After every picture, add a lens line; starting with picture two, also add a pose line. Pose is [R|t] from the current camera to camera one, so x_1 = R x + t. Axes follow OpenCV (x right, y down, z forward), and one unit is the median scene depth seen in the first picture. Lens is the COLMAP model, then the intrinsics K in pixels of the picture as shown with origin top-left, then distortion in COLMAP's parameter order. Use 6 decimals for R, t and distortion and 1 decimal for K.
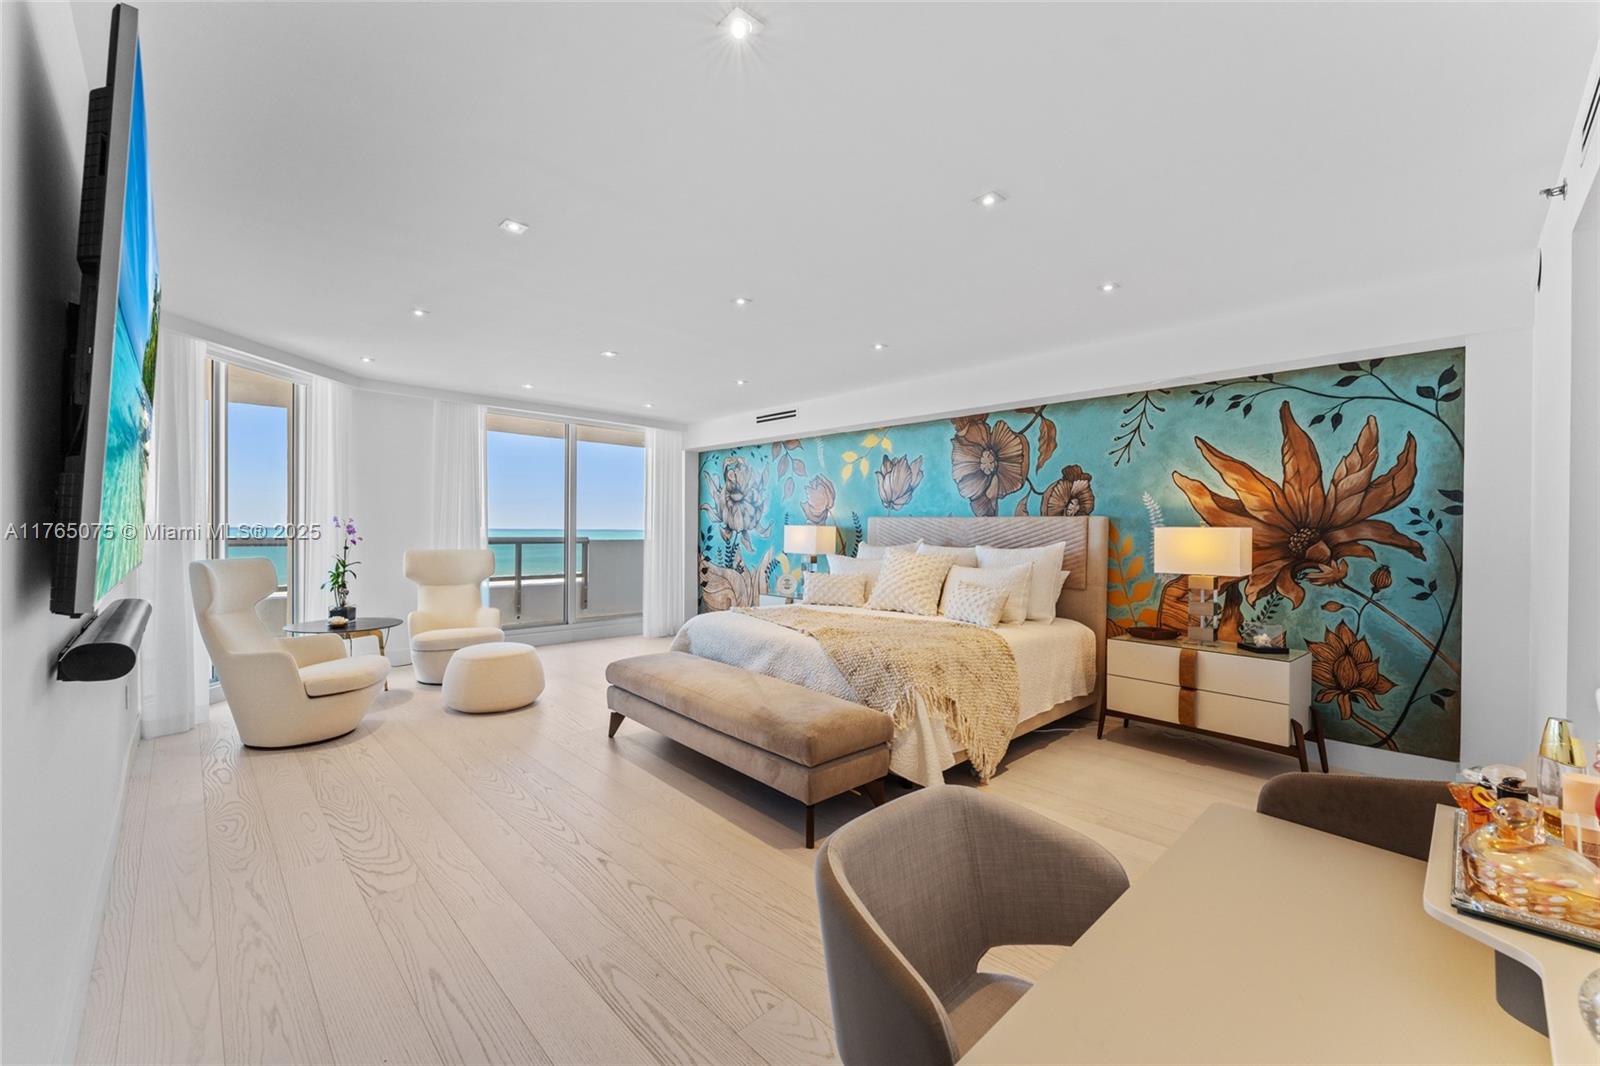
lens RADIAL K [[650.5, 0, 805.1], [0, 650.5, 540.8], [0, 0, 1]] dist [-0.005566, 0.001274]
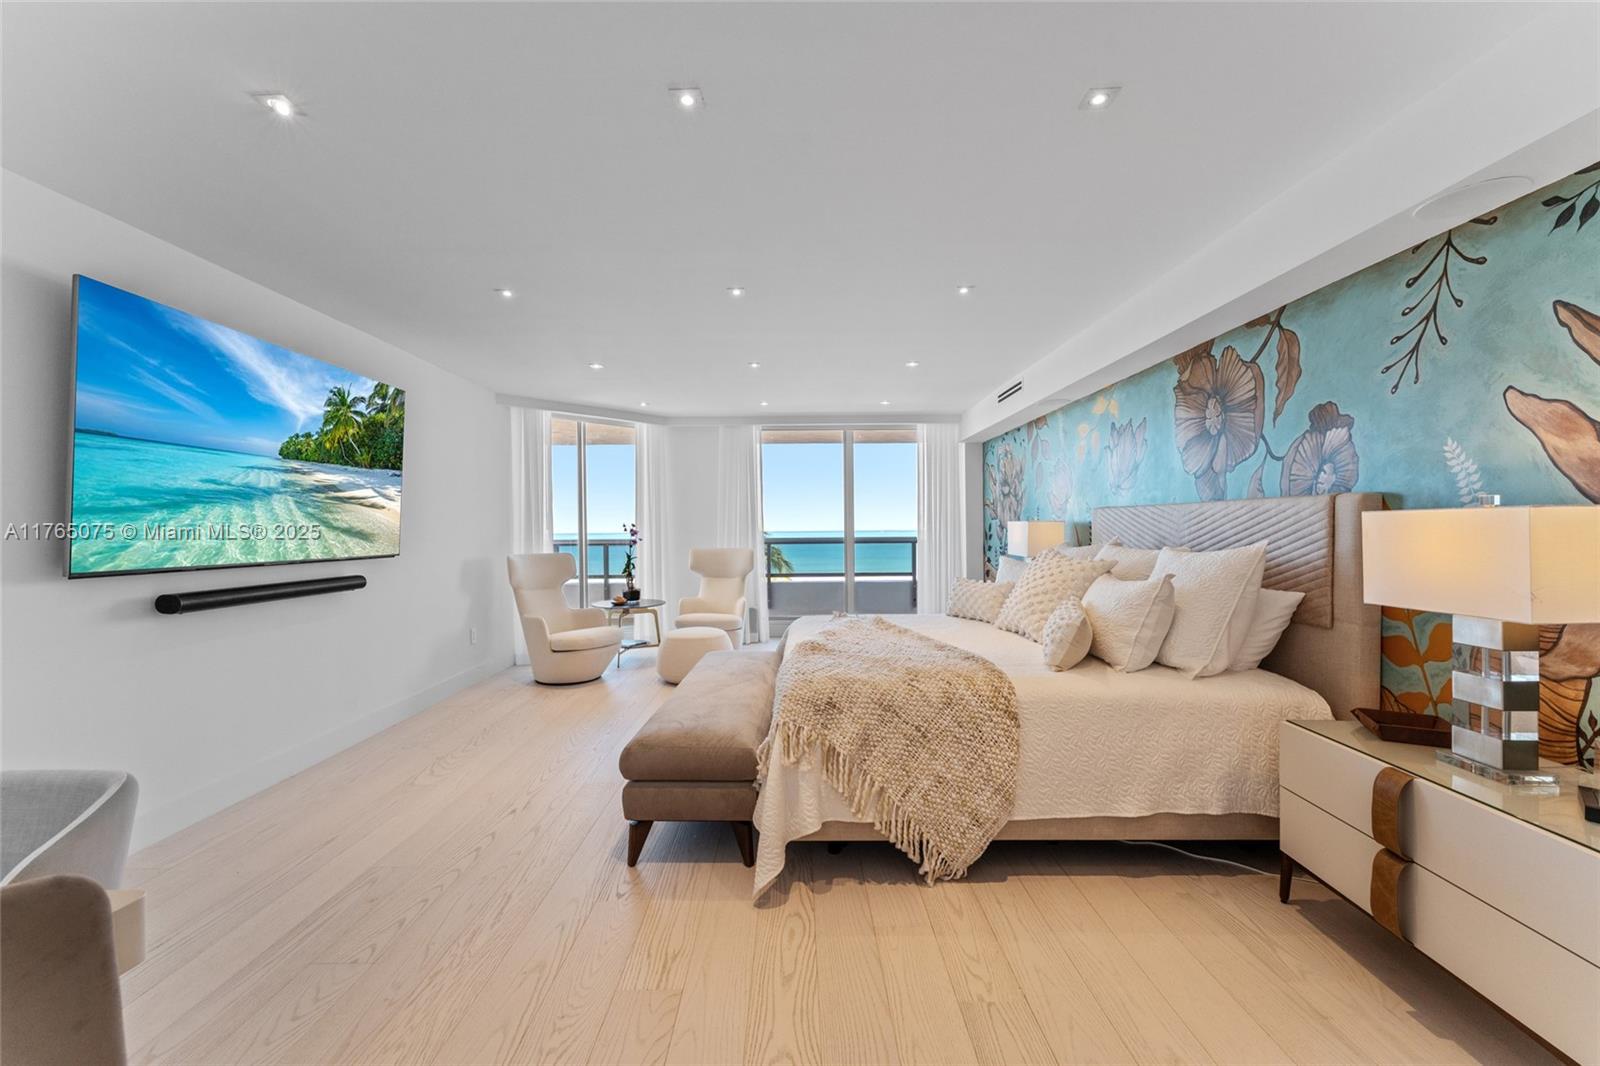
lens RADIAL K [[650.5, 0, 805.1], [0, 650.5, 540.8], [0, 0, 1]] dist [-0.005566, 0.001274]
pose [[0.707232, -0.002223, -0.706978, 0.474536], [0.003147, 0.999995, 0.000004, 0.000216], [0.706975, -0.002227, 0.707235, 0.283281]]
